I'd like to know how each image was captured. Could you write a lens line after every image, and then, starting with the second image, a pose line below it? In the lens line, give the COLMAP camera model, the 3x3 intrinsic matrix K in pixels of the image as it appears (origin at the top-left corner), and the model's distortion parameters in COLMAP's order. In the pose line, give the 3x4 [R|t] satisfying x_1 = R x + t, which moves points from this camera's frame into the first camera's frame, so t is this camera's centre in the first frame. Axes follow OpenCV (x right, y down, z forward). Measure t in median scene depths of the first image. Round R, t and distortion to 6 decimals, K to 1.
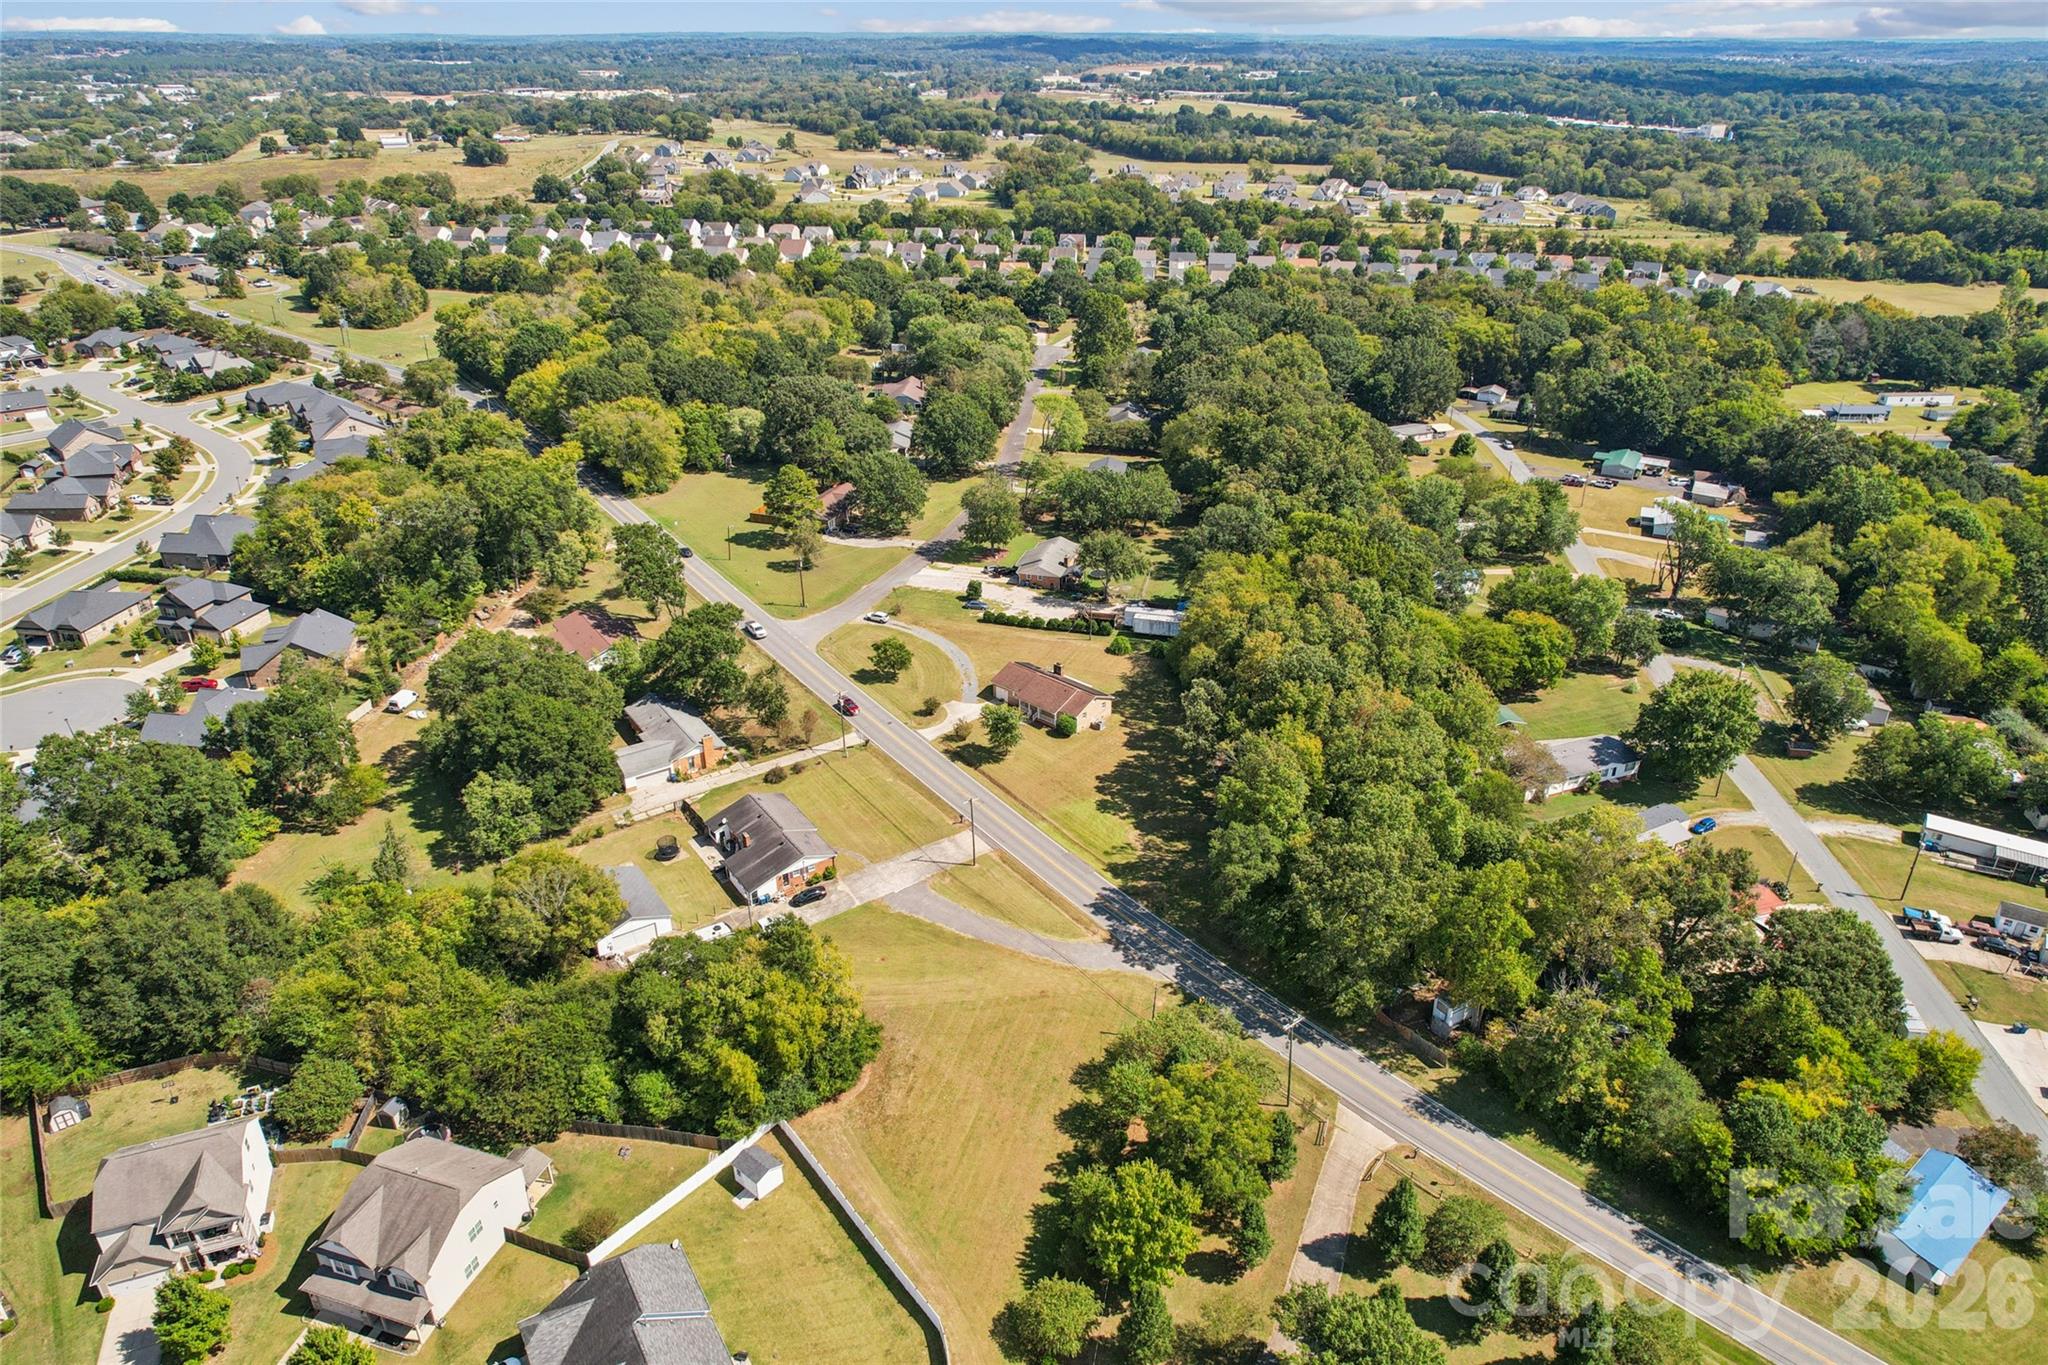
lens RADIAL K [[1270.4, 0, 1034.3], [0, 1270.4, 731.5], [0, 0, 1]] dist [-0.006864, 0.000184]
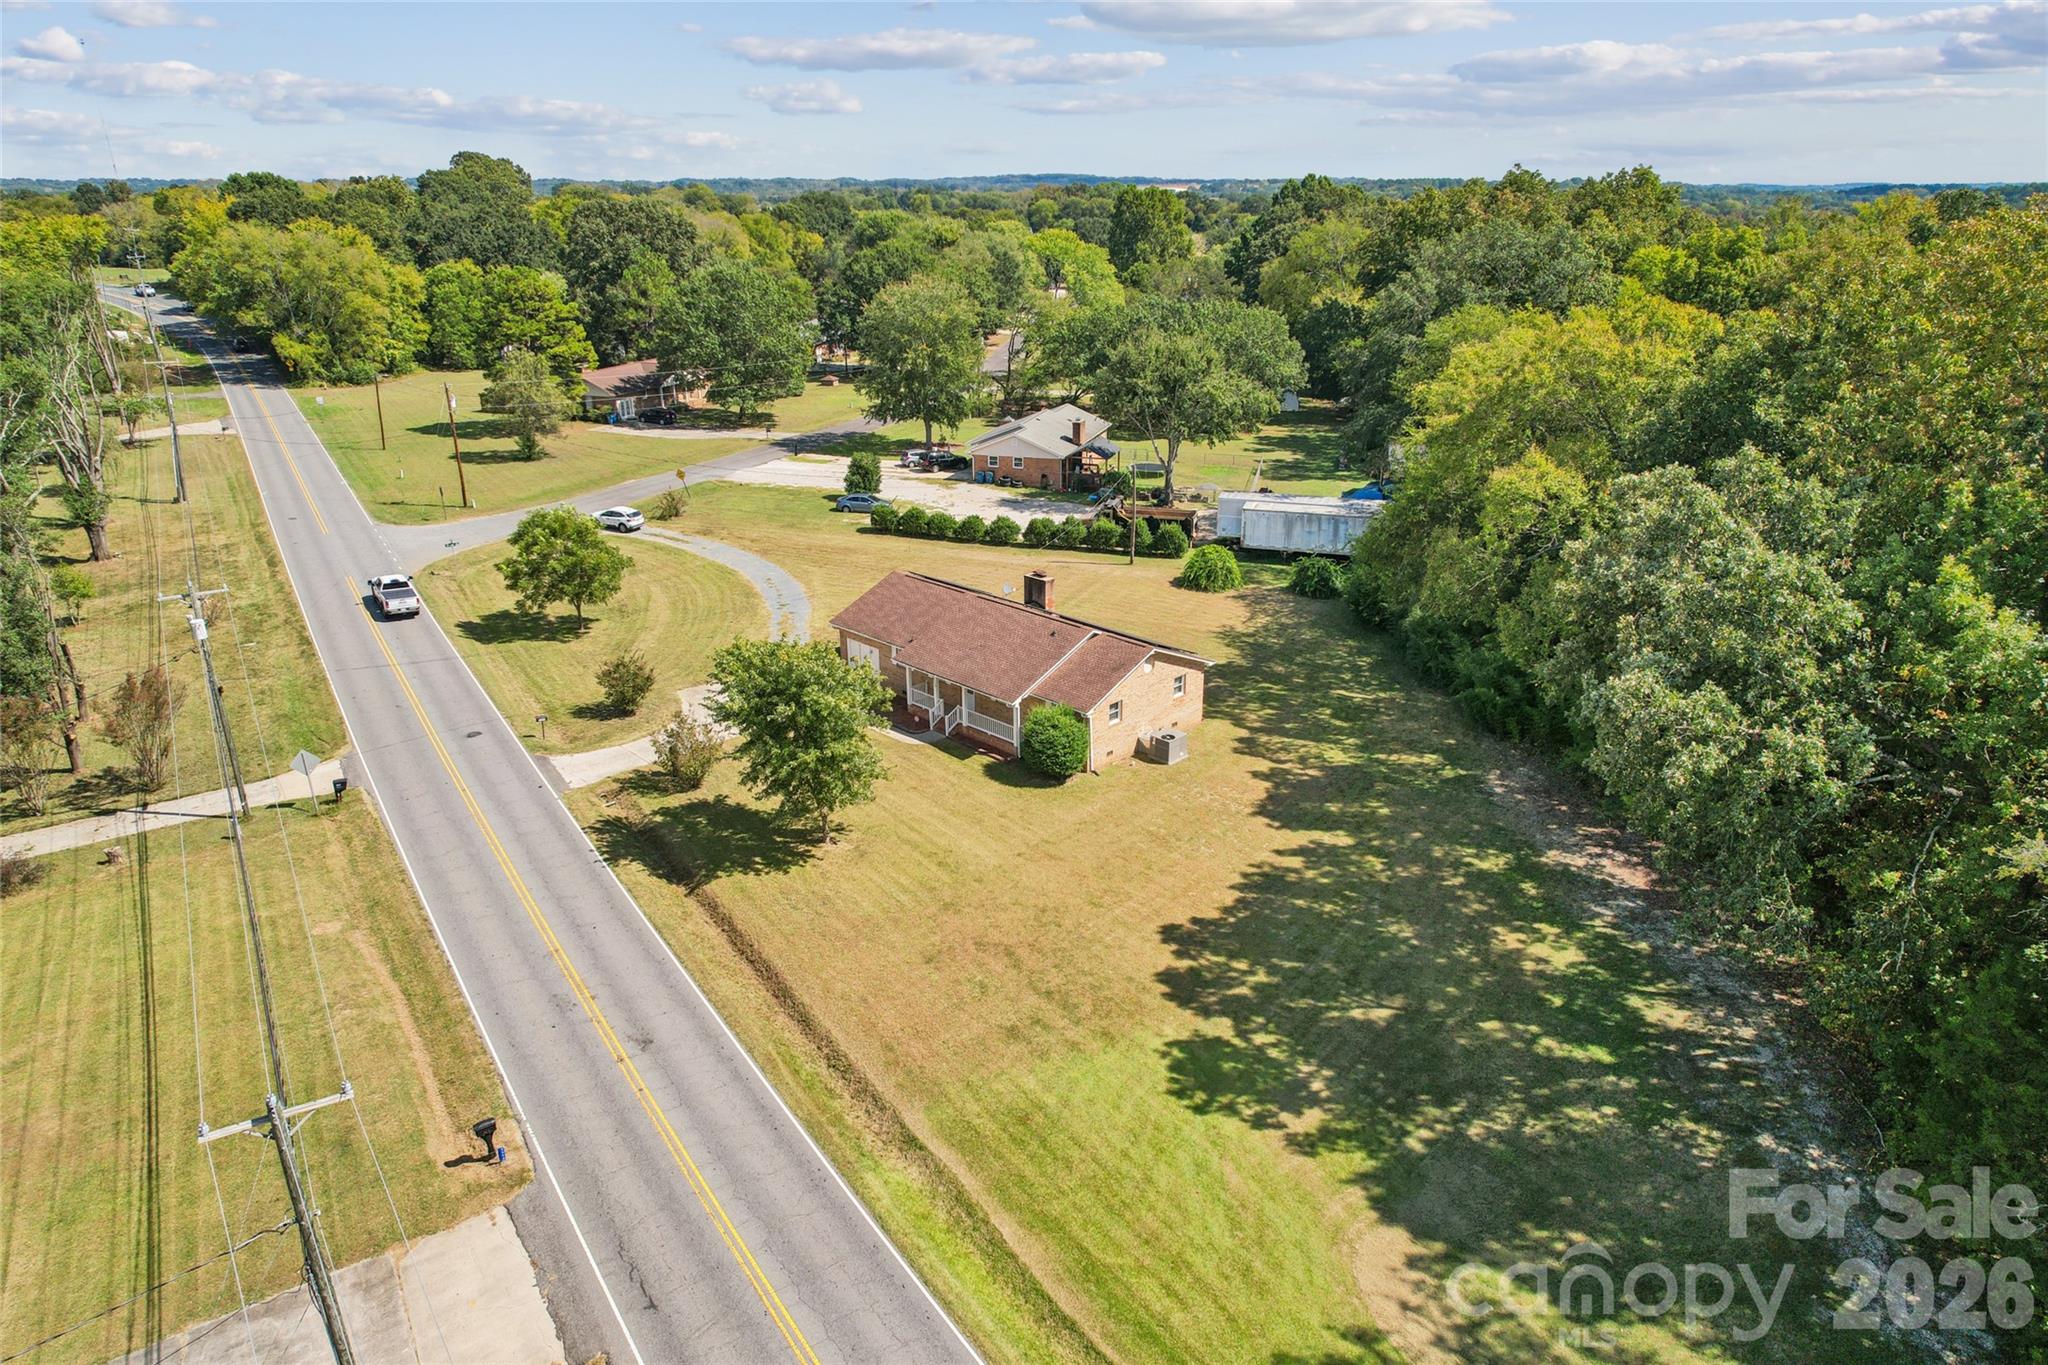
lens RADIAL K [[1270.4, 0, 1034.3], [0, 1270.4, 731.5], [0, 0, 1]] dist [-0.006864, 0.000184]
pose [[0.999630, 0.007742, -0.026074, 0.027221], [-0.010171, 0.995487, -0.094353, 0.018975], [0.025226, 0.094583, 0.995197, 0.682877]]
